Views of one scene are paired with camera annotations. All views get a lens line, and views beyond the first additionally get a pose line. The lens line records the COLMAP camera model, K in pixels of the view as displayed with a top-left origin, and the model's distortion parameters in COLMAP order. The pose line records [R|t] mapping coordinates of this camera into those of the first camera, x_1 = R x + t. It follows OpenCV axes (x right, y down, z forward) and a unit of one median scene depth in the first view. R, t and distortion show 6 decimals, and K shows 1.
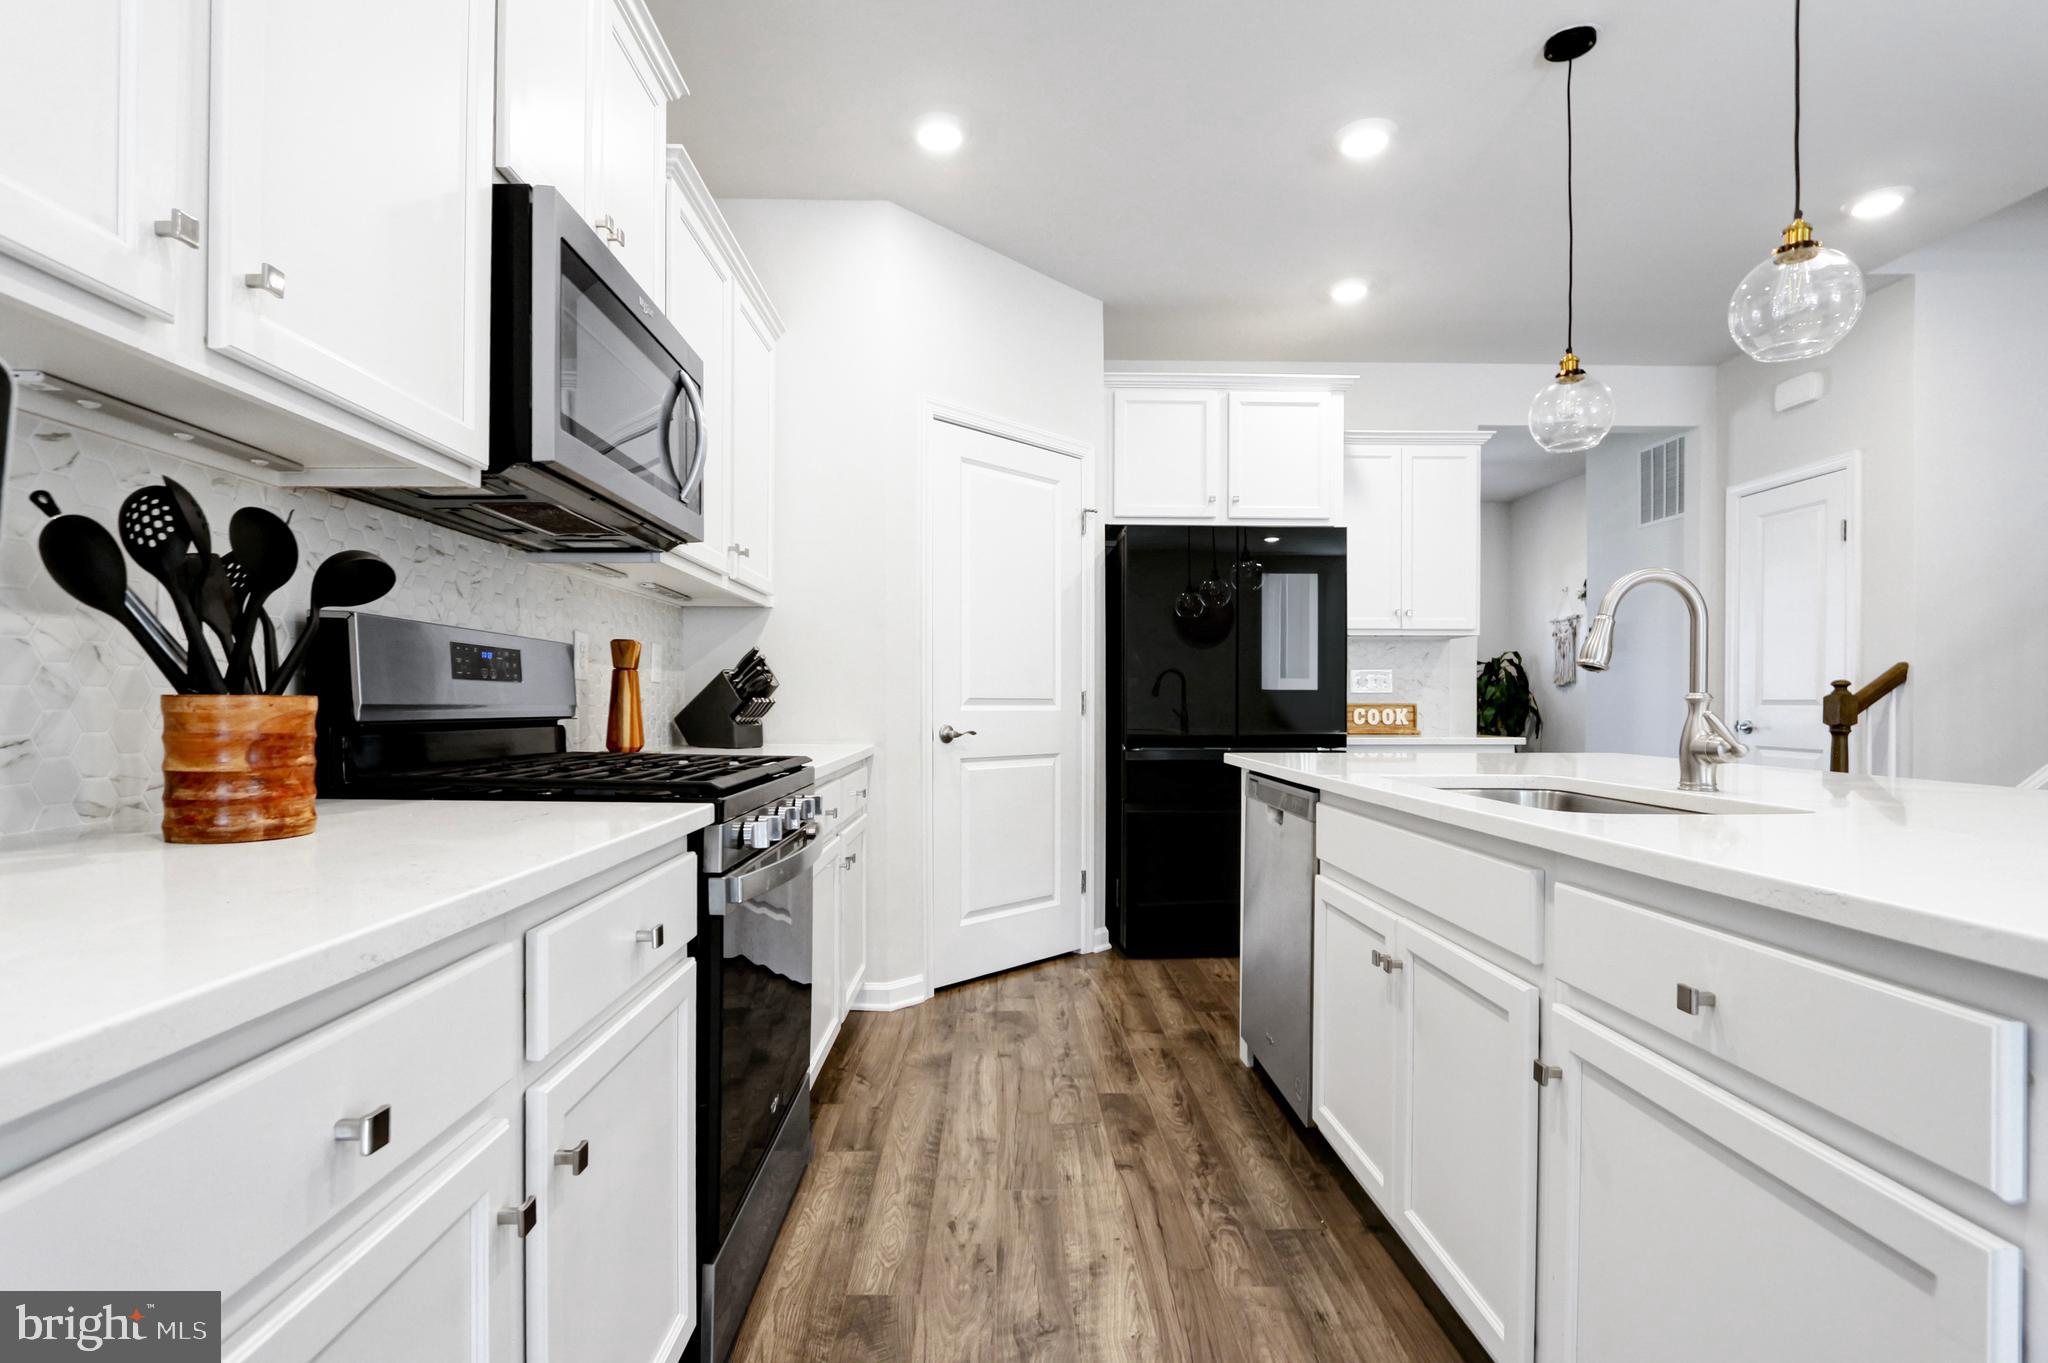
lens RADIAL K [[972.5, 0, 1016.0], [0, 972.5, 710.9], [0, 0, 1]] dist [-0.017592, 0.000263]
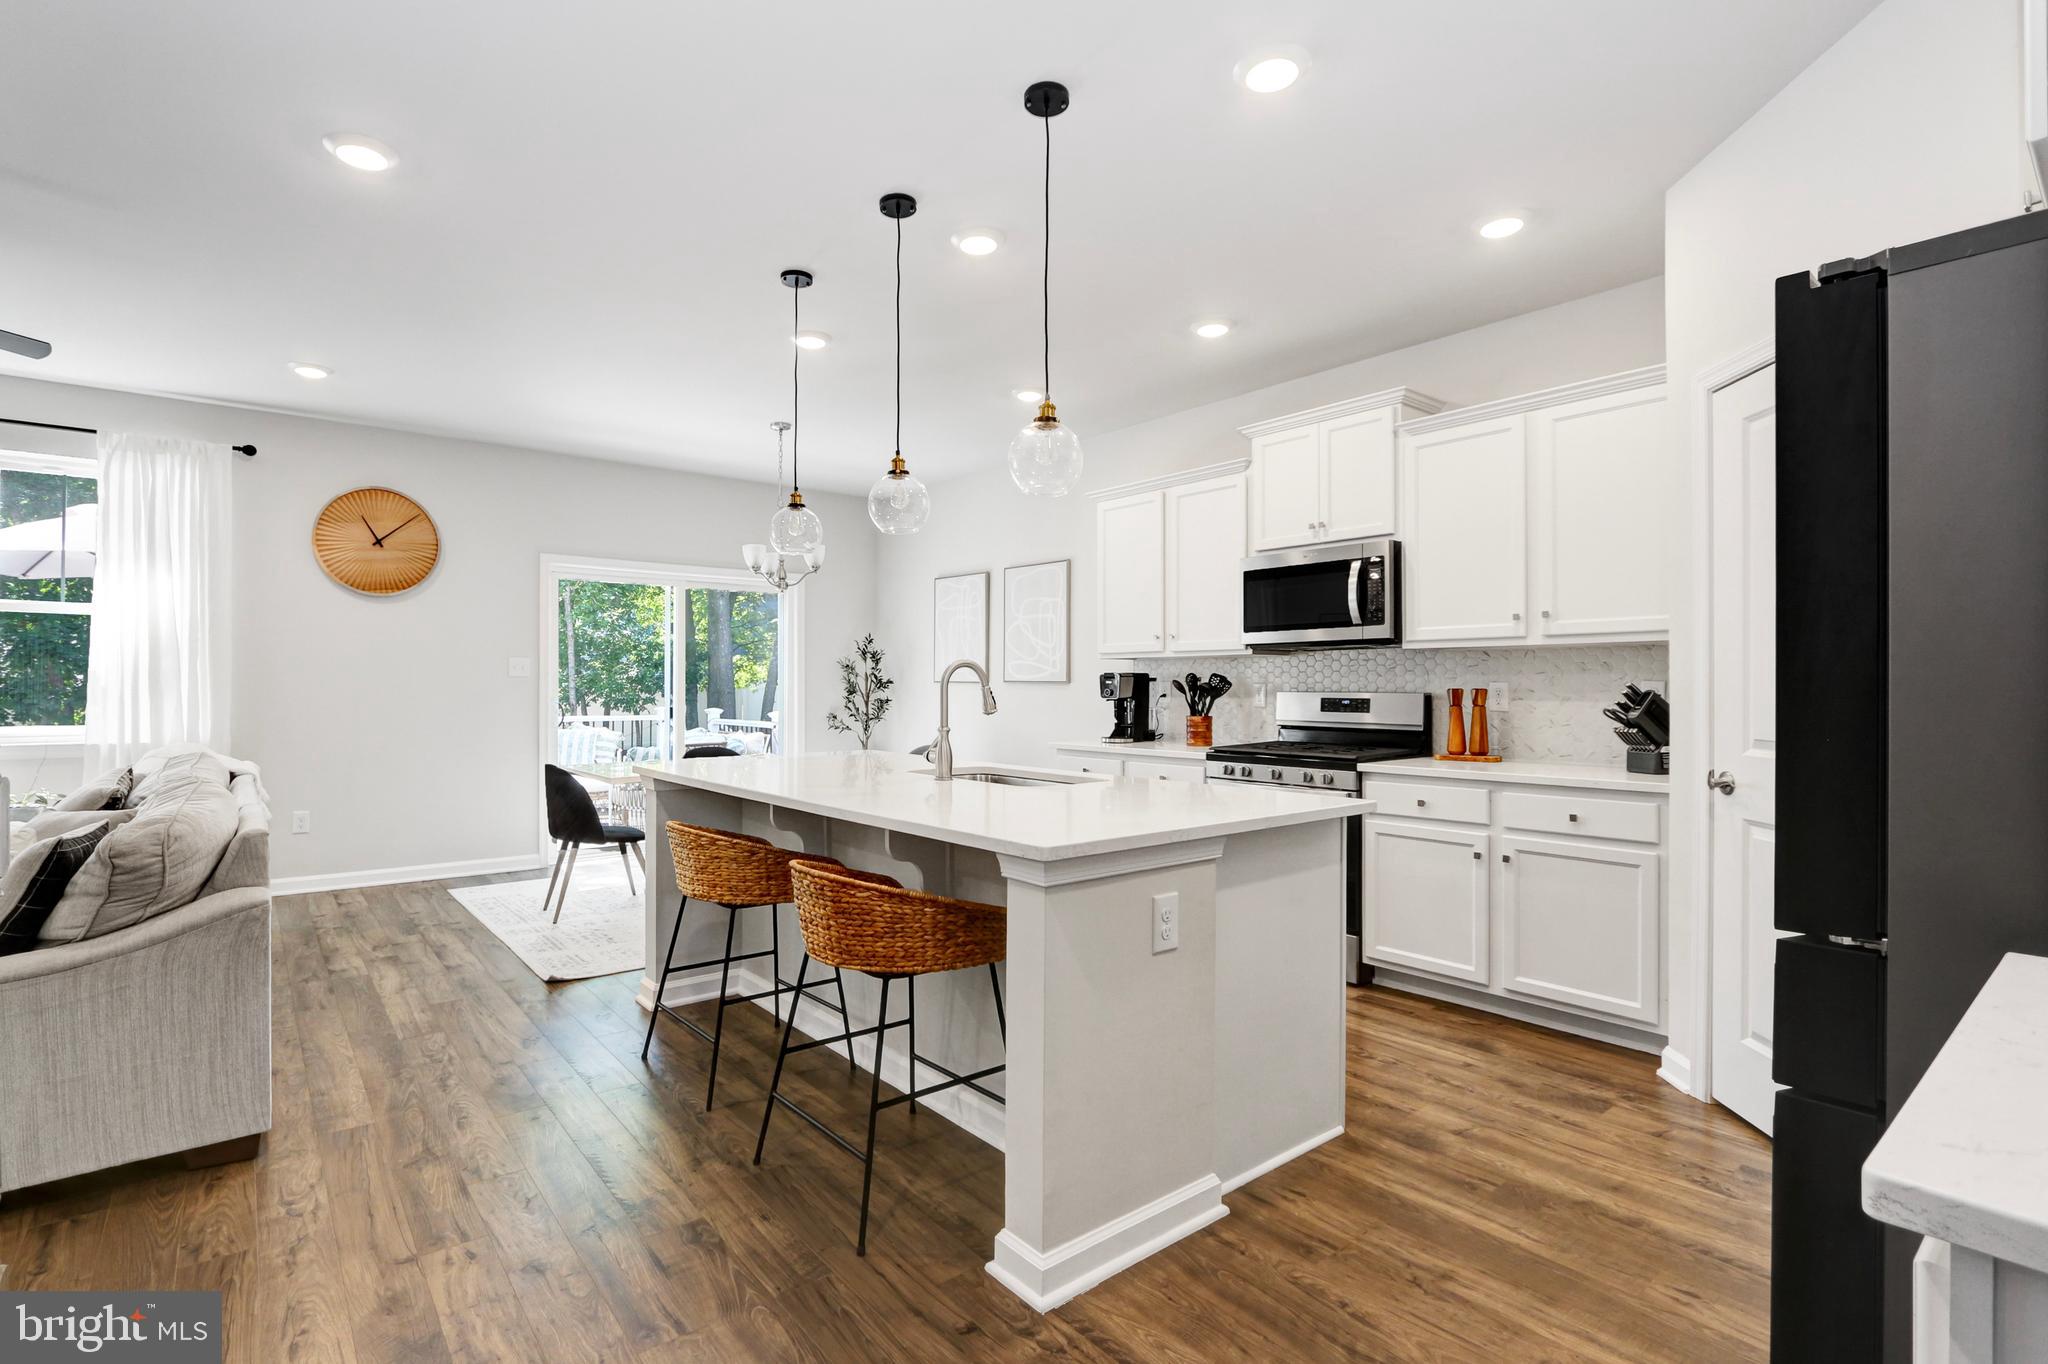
lens RADIAL K [[961.7, 0, 1001.0], [0, 961.7, 680.7], [0, 0, 1]] dist [-0.020316, 0.004332]
pose [[-0.792037, -0.007485, -0.610427, 0.788113], [-0.008318, 0.999964, -0.001470, -0.048413], [0.610416, 0.003913, -0.792071, 1.144644]]
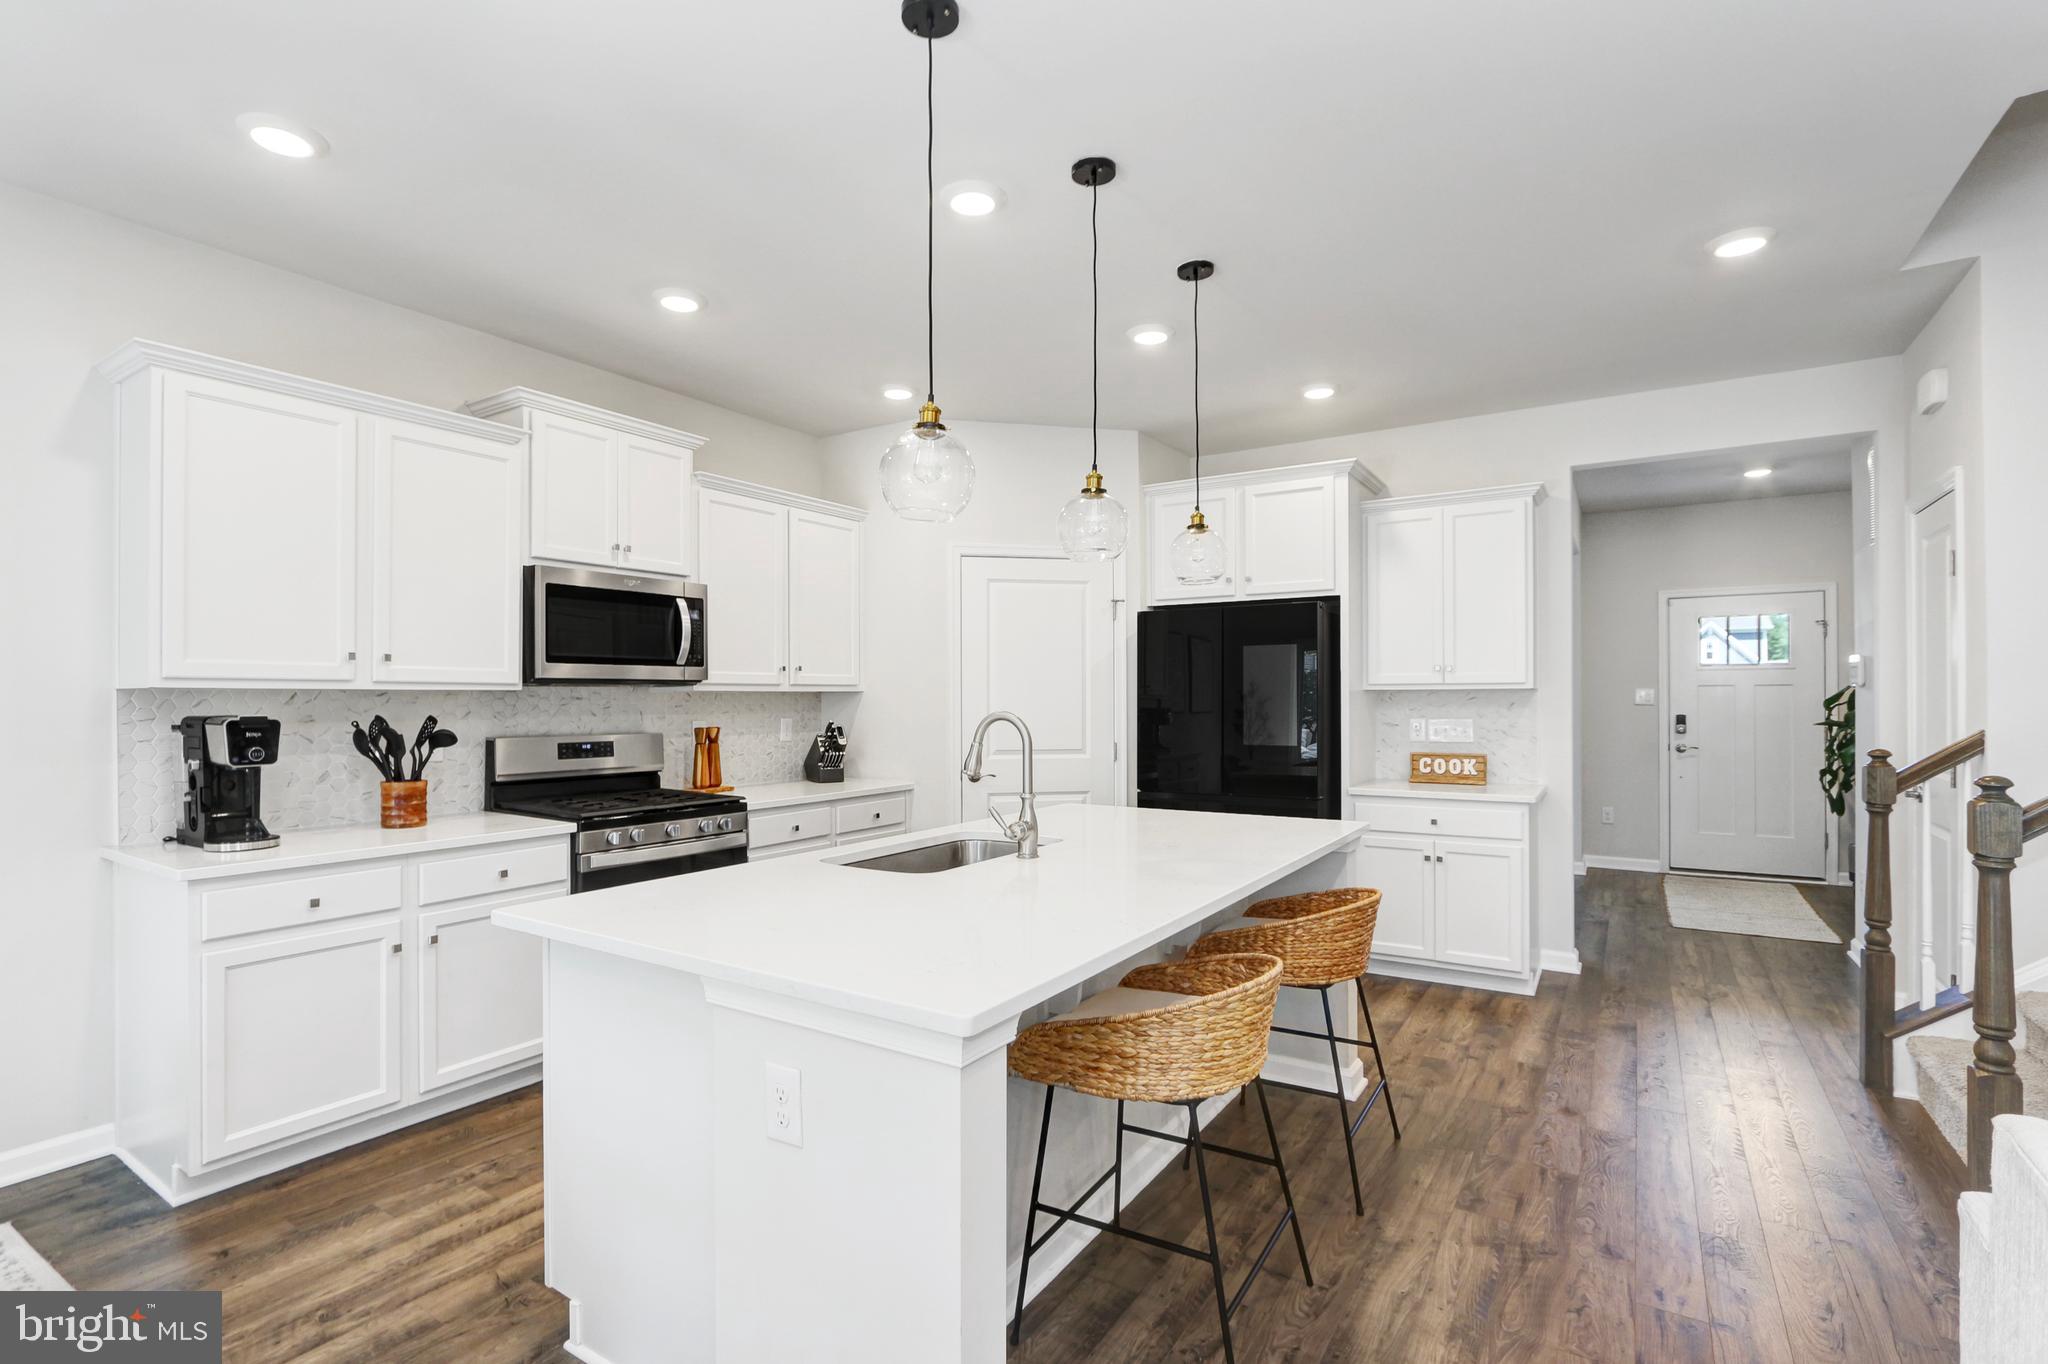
lens RADIAL K [[965.0, 0, 1004.9], [0, 965.0, 692.1], [0, 0, 1]] dist [-0.016912, 0.001061]
pose [[0.825659, -0.009163, -0.564095, 0.698055], [0.000120, 0.999871, -0.016066, -0.069595], [0.564169, 0.013198, 0.825554, -0.126961]]
